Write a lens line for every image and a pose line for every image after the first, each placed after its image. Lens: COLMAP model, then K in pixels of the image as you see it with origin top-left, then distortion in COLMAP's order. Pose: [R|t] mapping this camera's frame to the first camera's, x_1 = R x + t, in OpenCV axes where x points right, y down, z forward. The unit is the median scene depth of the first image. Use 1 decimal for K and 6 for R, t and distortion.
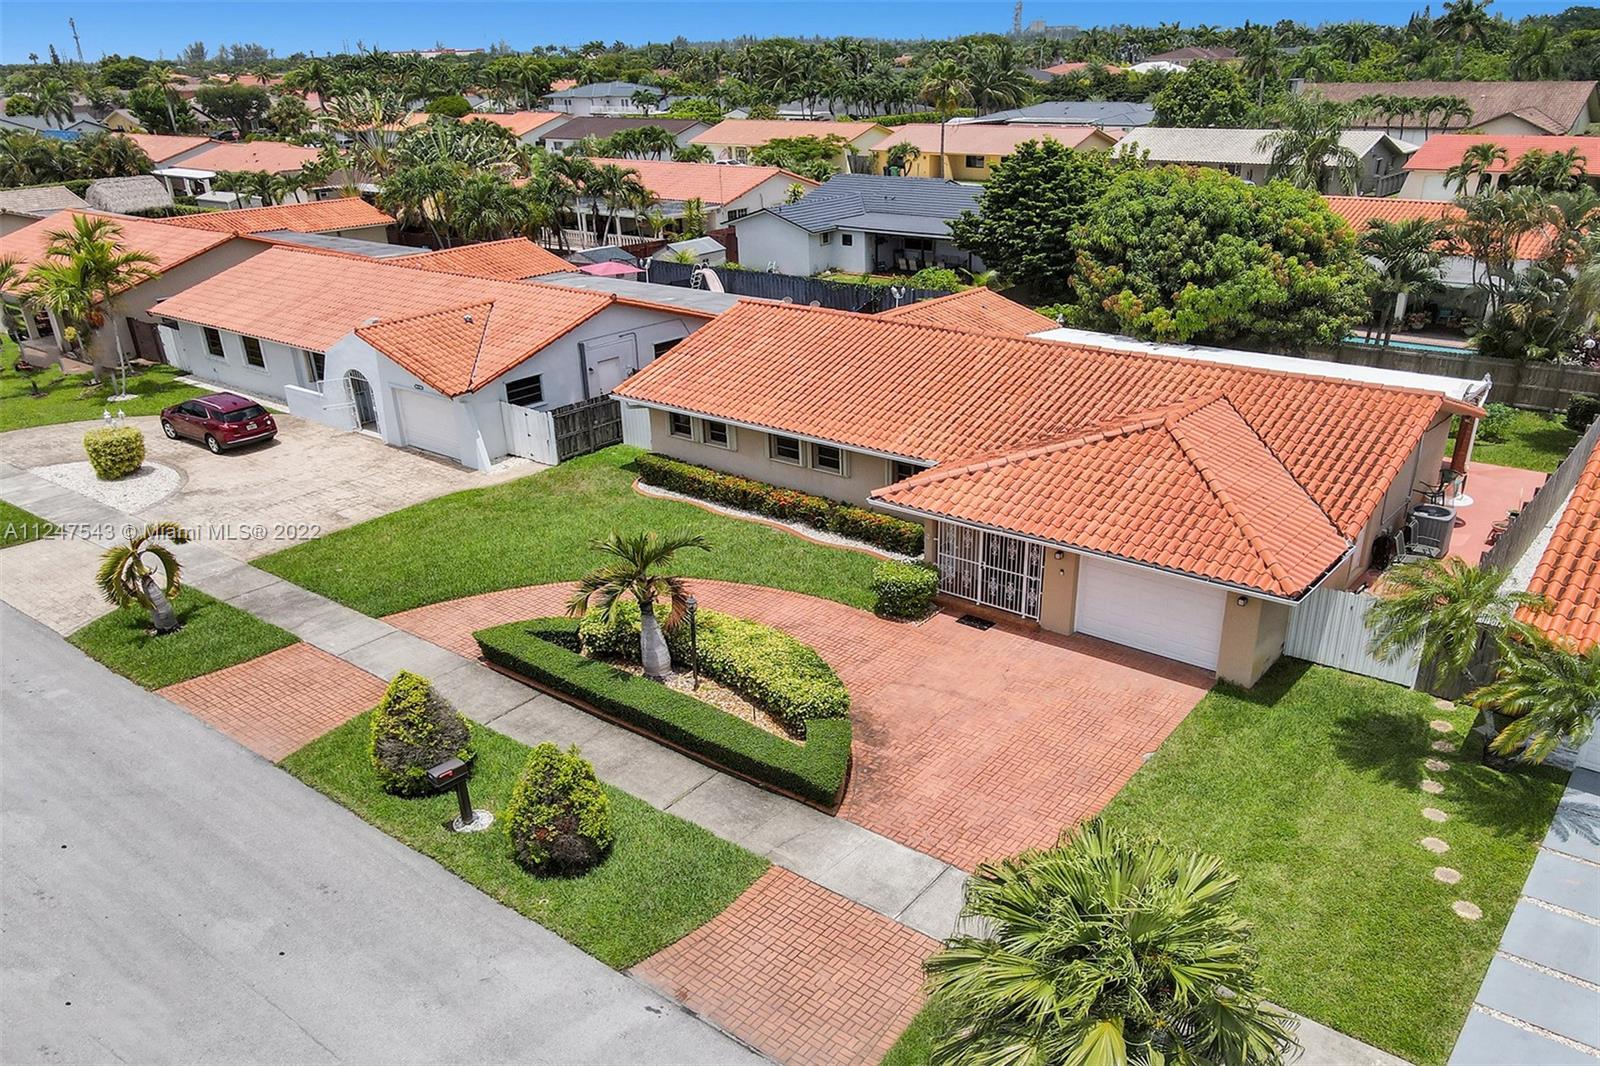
lens RADIAL K [[1227.0, 0, 804.9], [0, 1227.0, 571.5], [0, 0, 1]] dist [-0.004434, 0.051737]
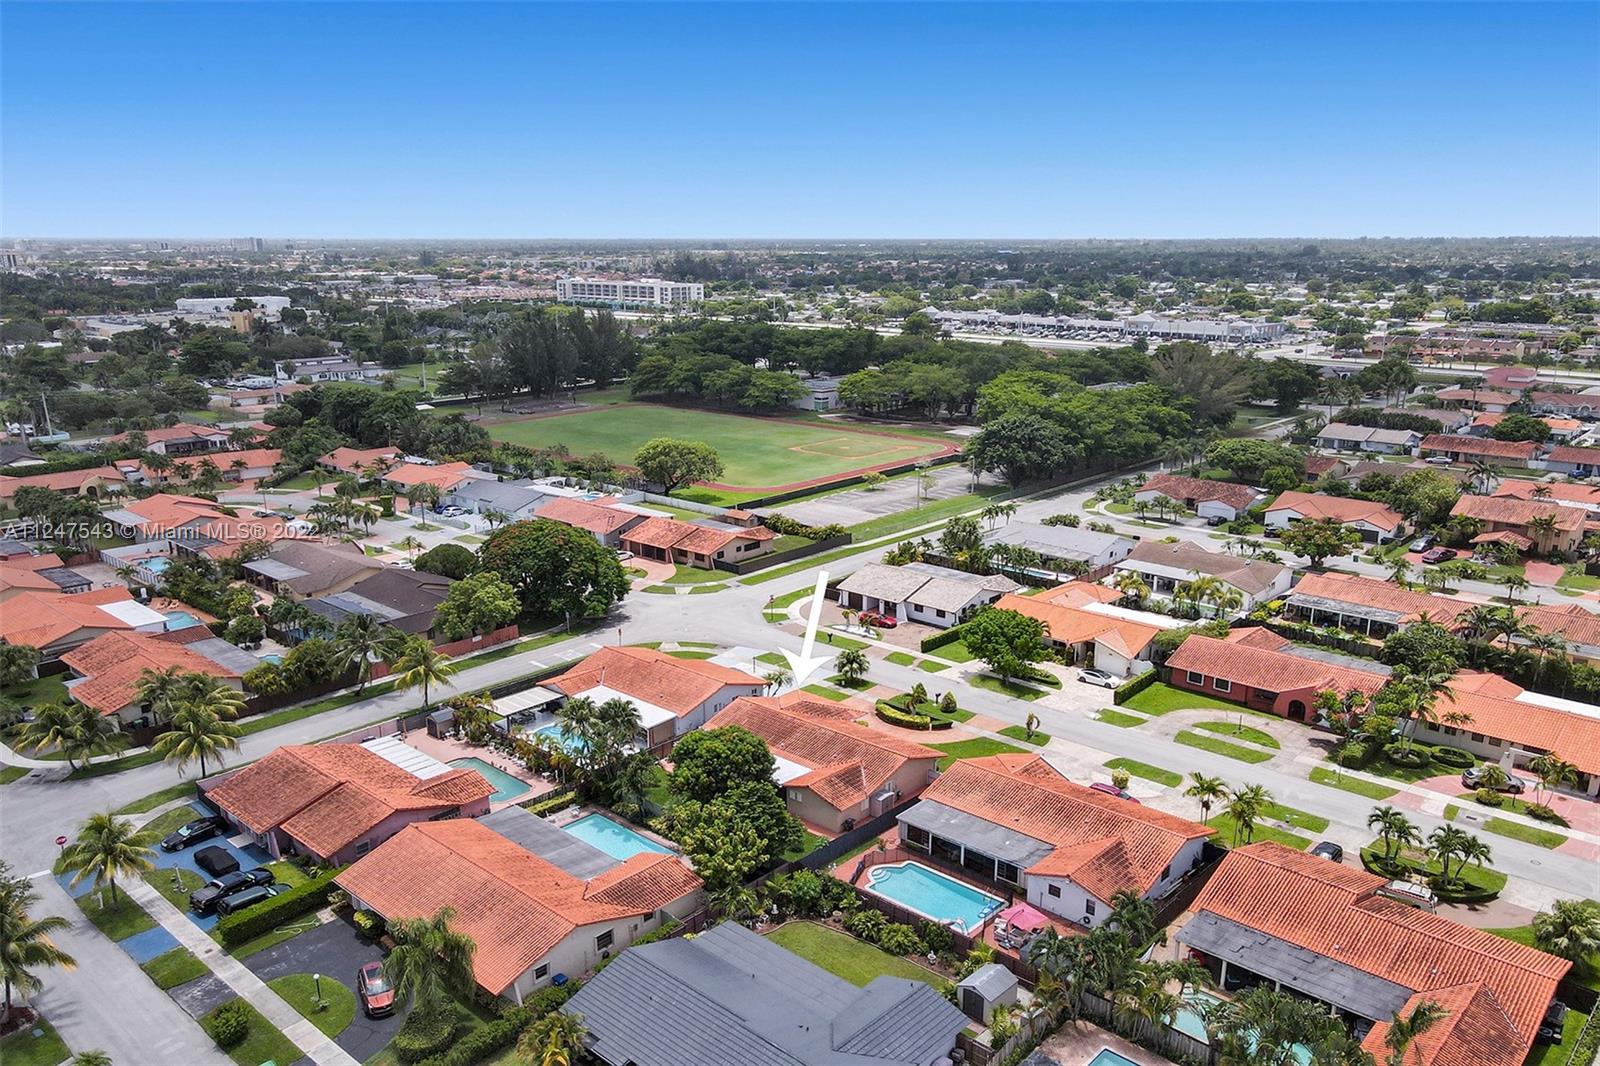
lens RADIAL K [[1207.9, 0, 799.2], [0, 1207.9, 572.8], [0, 0, 1]] dist [-0.004343, 0.032401]
pose [[-0.997918, 0.010281, 0.063672, 0.019662], [0.047914, 0.779036, 0.625146, -2.635178], [-0.043176, 0.626896, -0.777906, 3.368572]]
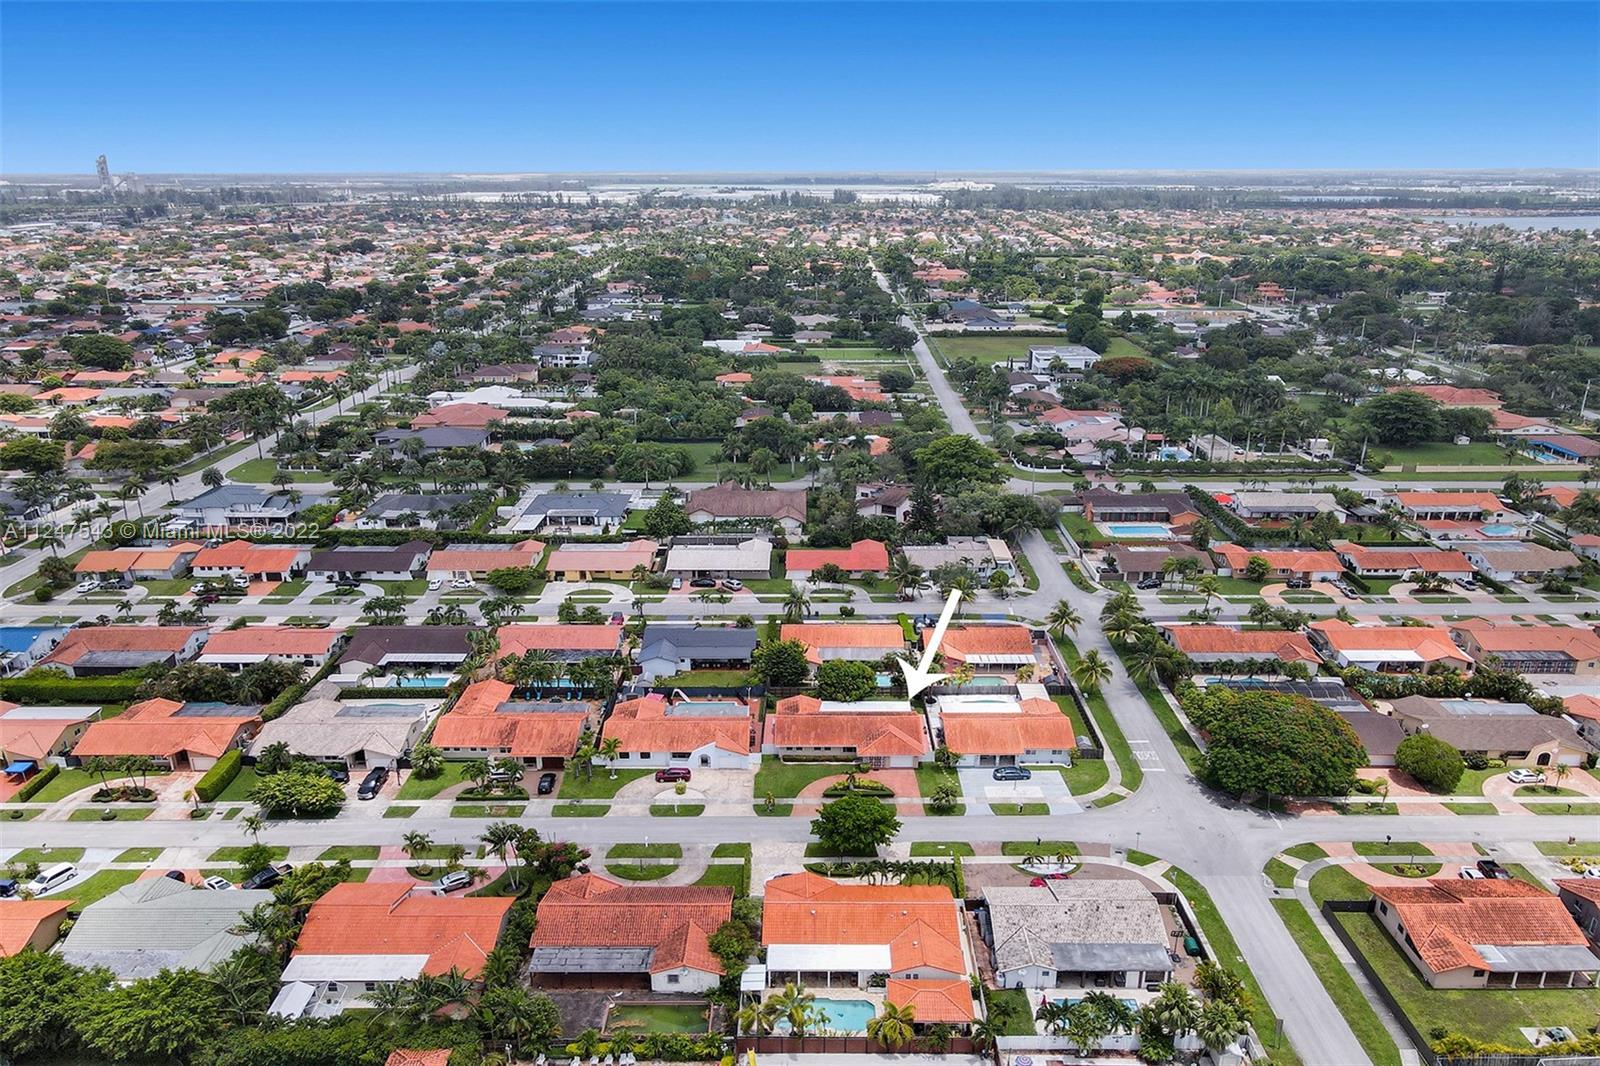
lens RADIAL K [[1207.9, 0, 799.2], [0, 1207.9, 572.8], [0, 0, 1]] dist [-0.004343, 0.032401]
pose [[0.779197, -0.178481, 0.600830, -3.050751], [0.228937, 0.973411, -0.007741, -0.810952], [-0.583473, 0.143584, 0.799339, -3.192589]]
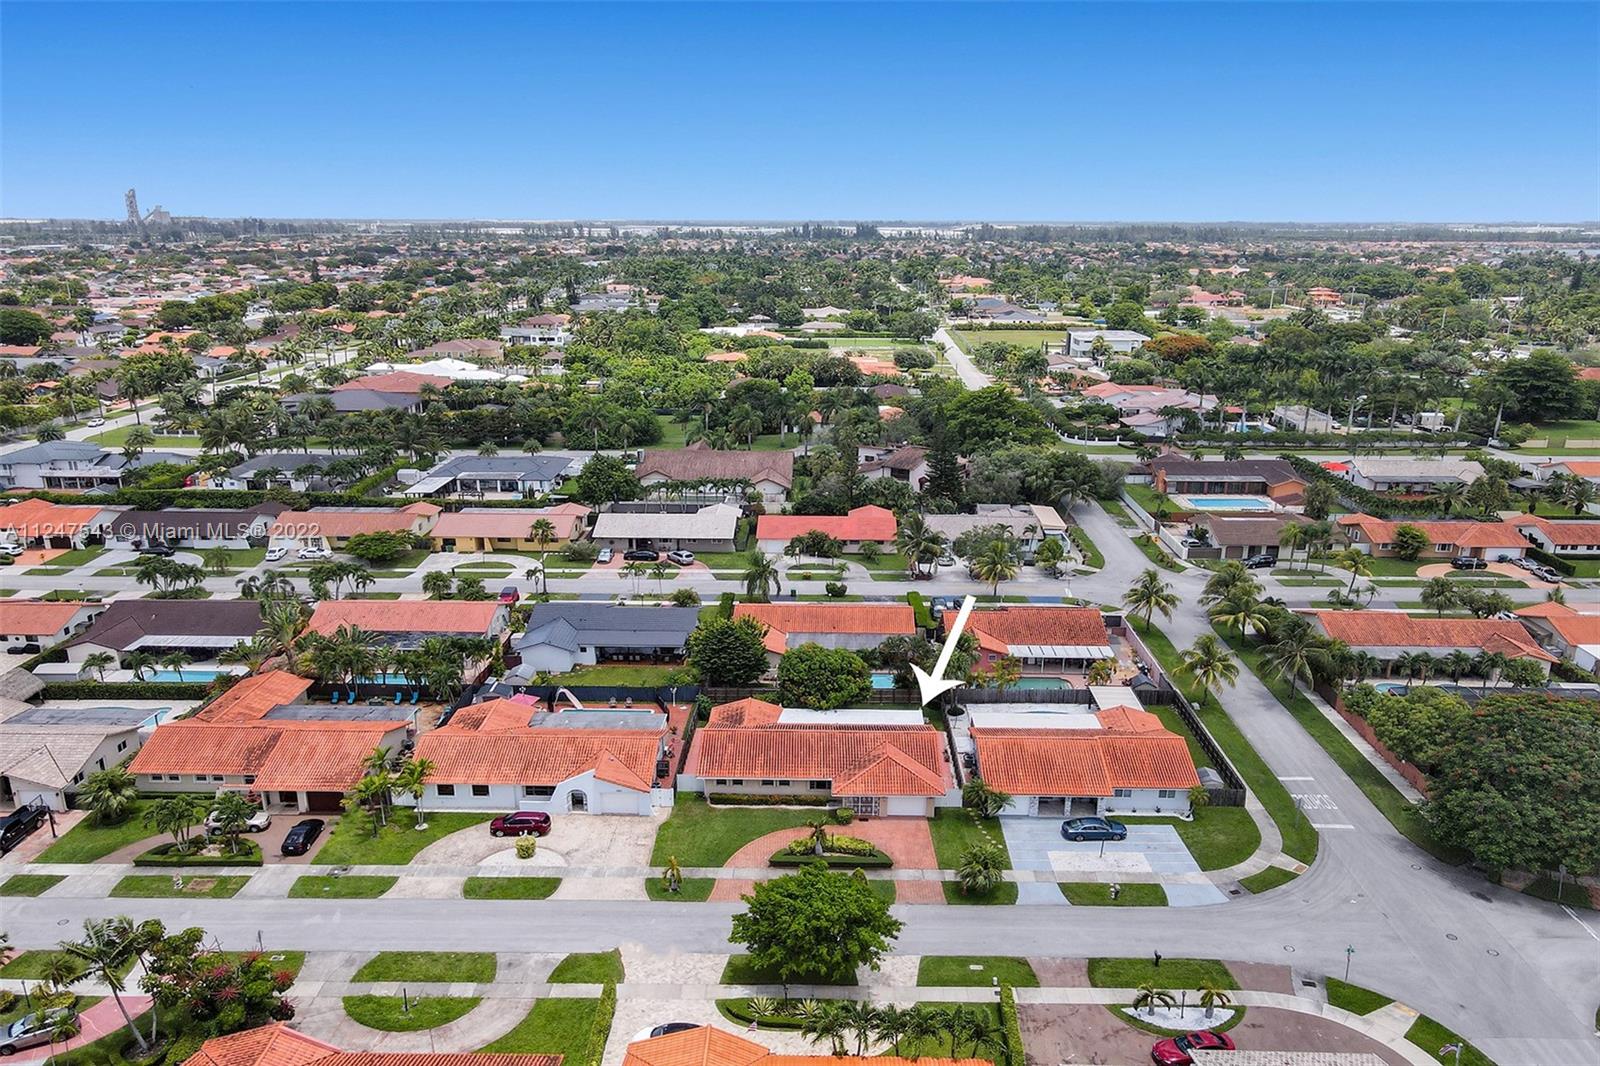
lens RADIAL K [[1204.0, 0, 800.0], [0, 1204.0, 533.0], [0, 0, 1]] dist [0.010176, 0.006694]
pose [[0.791397, -0.130761, 0.597154, -1.728303], [0.219385, 0.972532, -0.077789, -0.467777], [-0.570580, 0.192568, 0.798346, -1.657617]]
